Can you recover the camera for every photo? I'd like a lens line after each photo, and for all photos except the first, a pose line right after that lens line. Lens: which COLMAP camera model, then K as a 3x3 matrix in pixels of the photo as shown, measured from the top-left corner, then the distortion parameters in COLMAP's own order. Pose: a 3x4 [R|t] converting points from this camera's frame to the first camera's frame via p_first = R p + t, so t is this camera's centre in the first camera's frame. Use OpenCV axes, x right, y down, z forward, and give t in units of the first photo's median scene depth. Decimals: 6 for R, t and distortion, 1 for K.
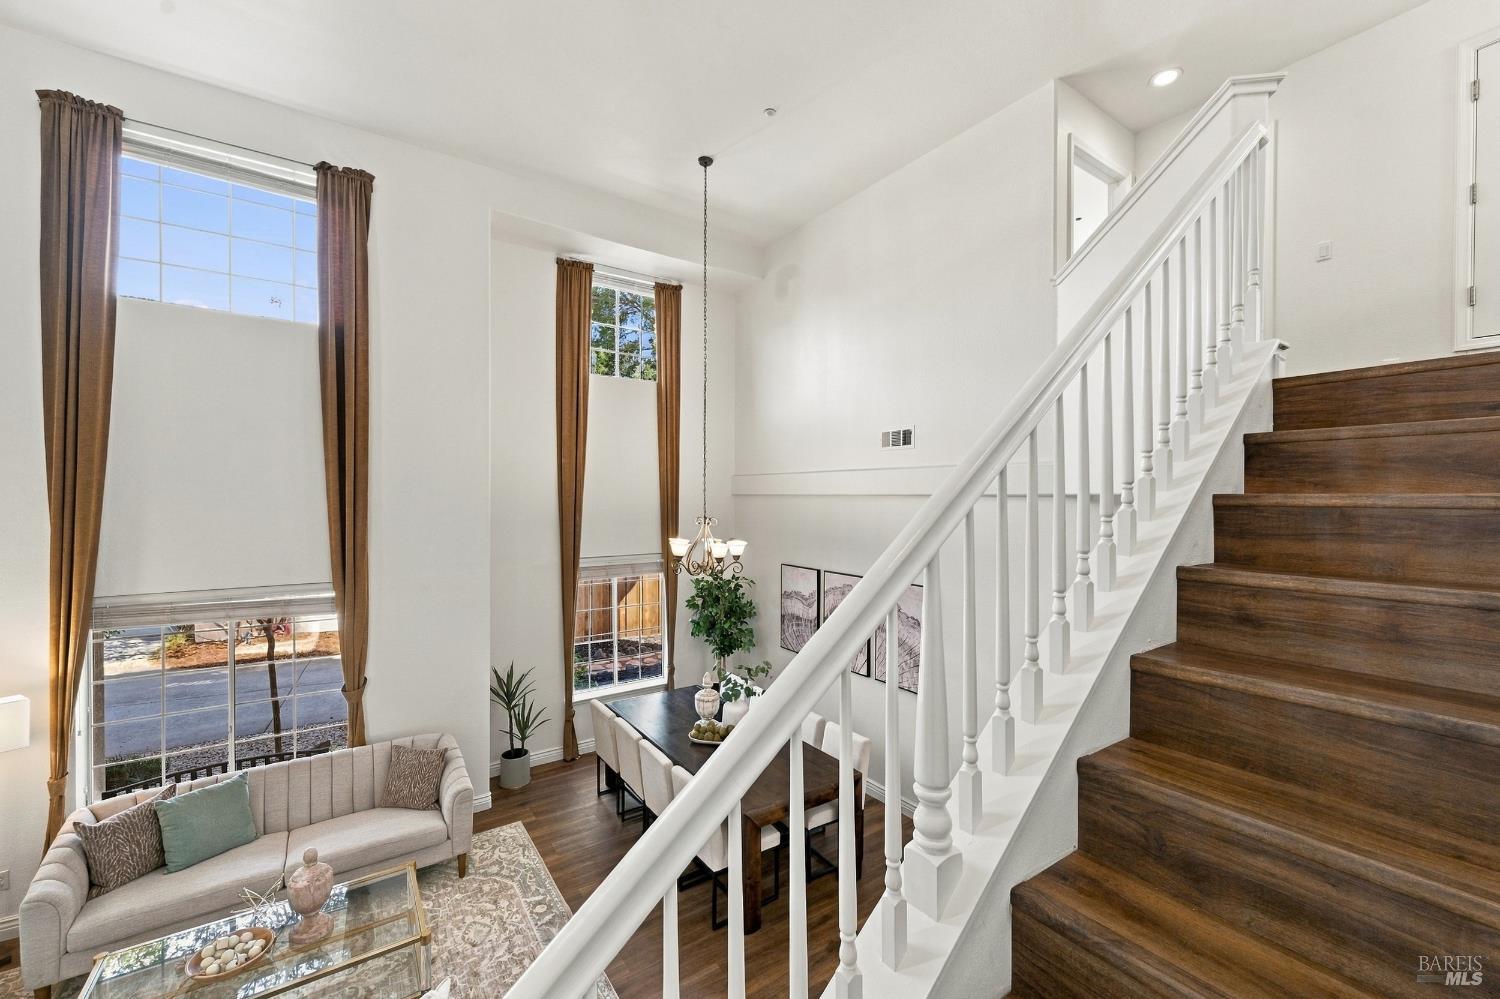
lens RADIAL K [[606.8, 0, 747.9], [0, 606.8, 497.7], [0, 0, 1]] dist [-0.000801, 0.000843]
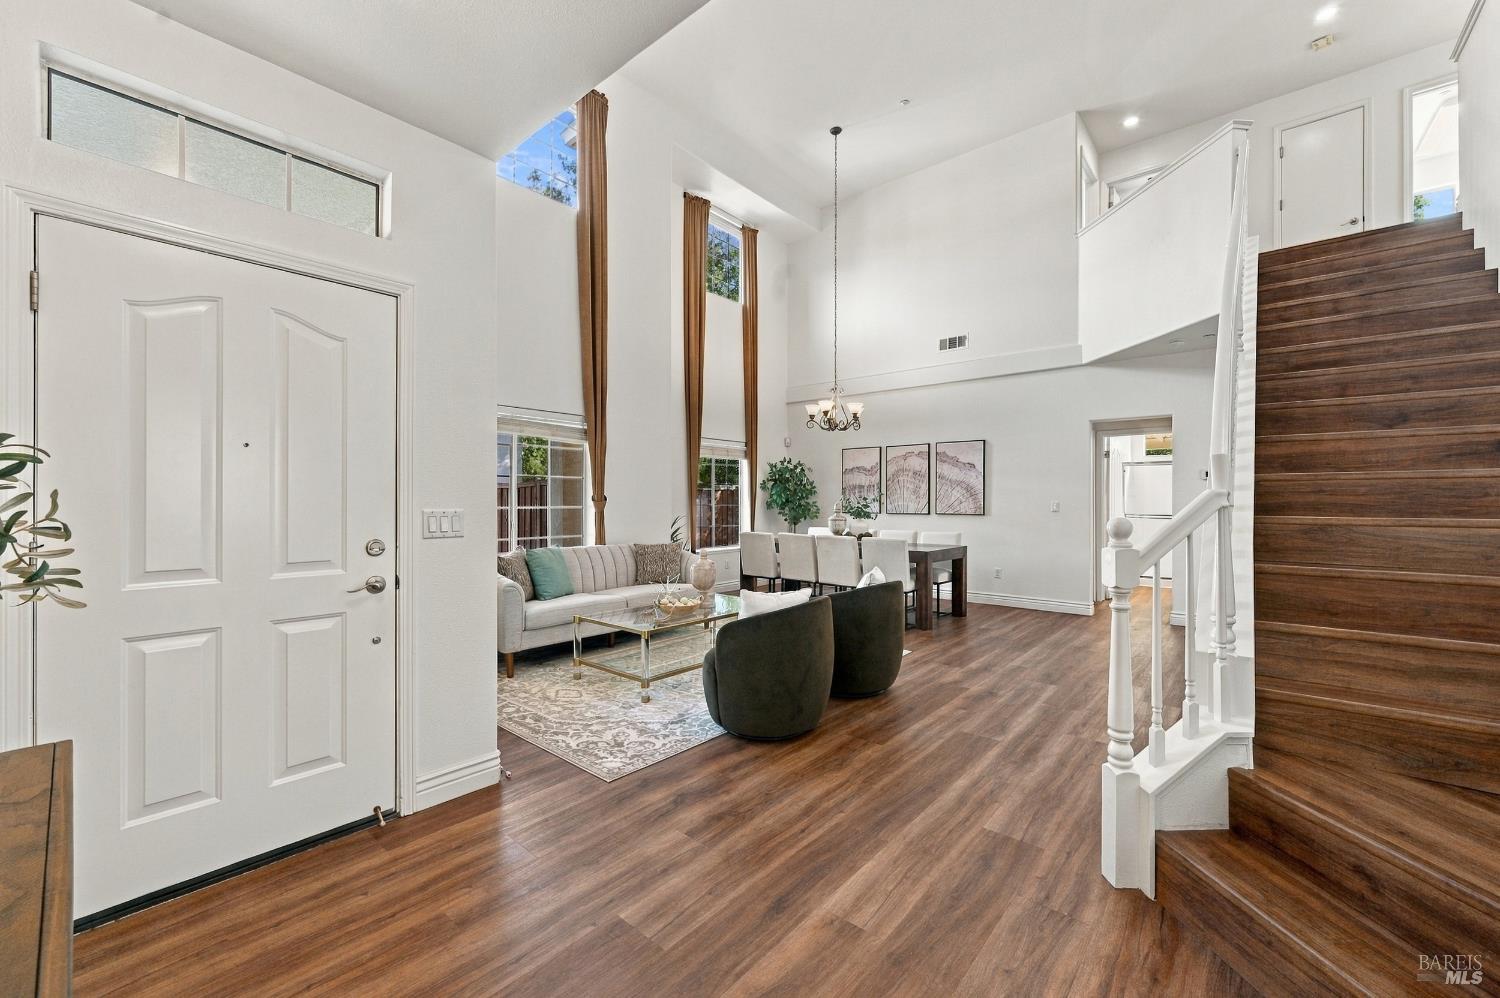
lens RADIAL K [[606.8, 0, 753.5], [0, 606.8, 500.6], [0, 0, 1]] dist [-0.000801, 0.000843]
pose [[0.967417, -0.001701, 0.253181, -0.478525], [0.001716, 0.999999, 0.000161, 0.227004], [-0.253181, 0.000279, 0.967419, -0.229540]]
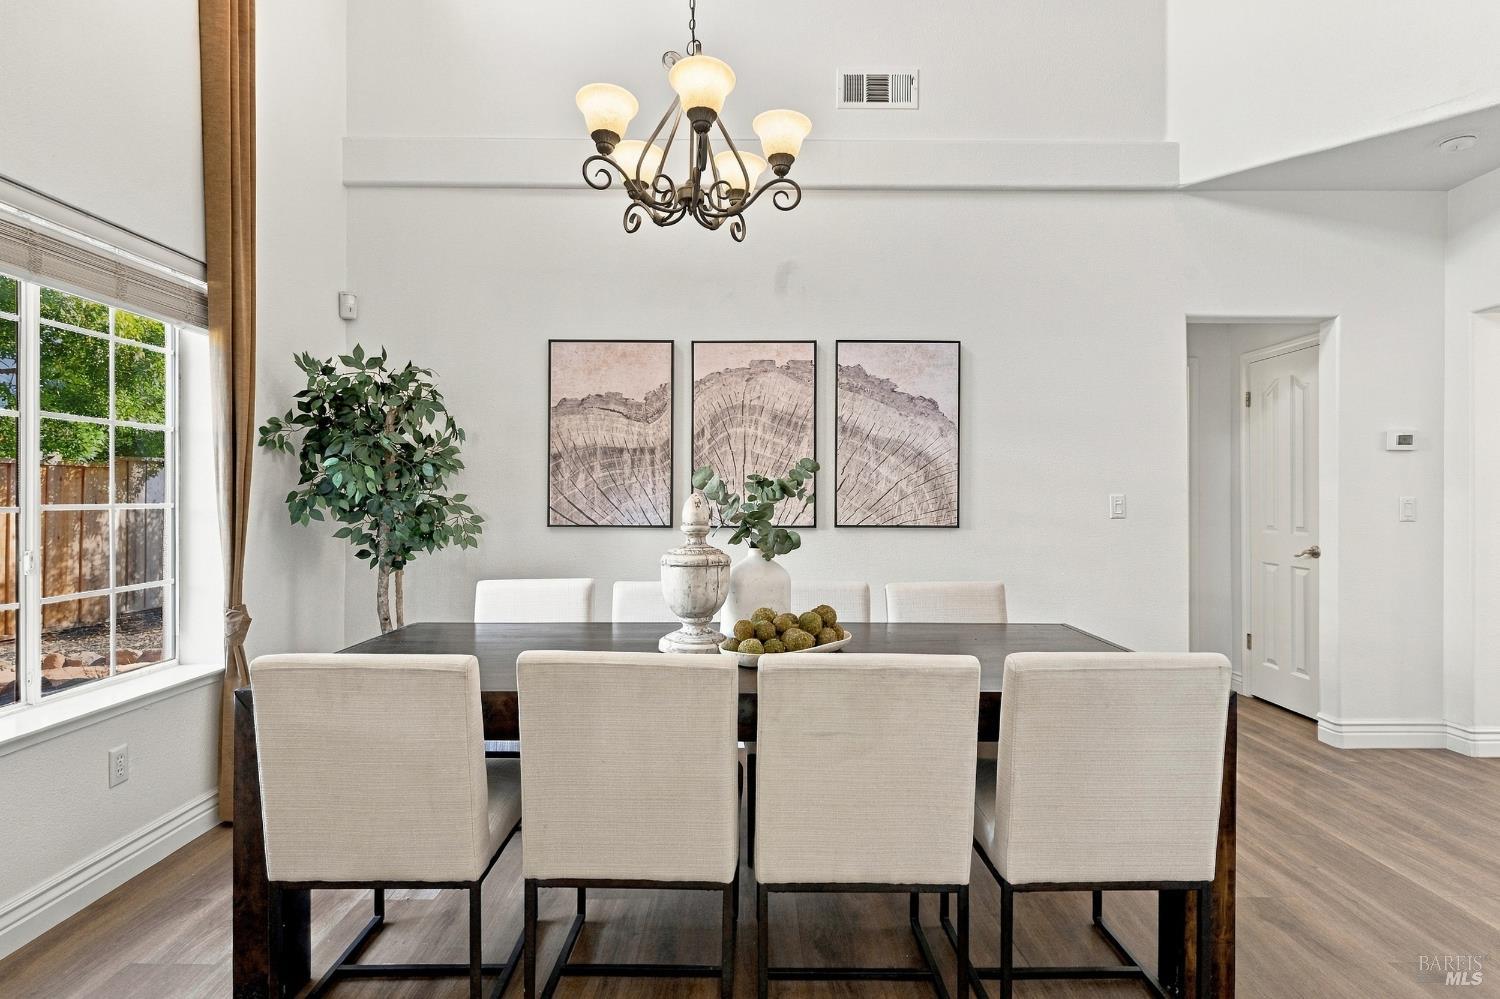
lens RADIAL K [[742.0, 0, 743.7], [0, 742.0, 508.3], [0, 0, 1]] dist [-0.000382, -0.002219]
pose [[0.572206, -0.015085, 0.819971, -0.324232], [0.001516, 0.999849, 0.017336, 0.230267], [-0.820109, -0.008676, 0.572142, 0.582248]]
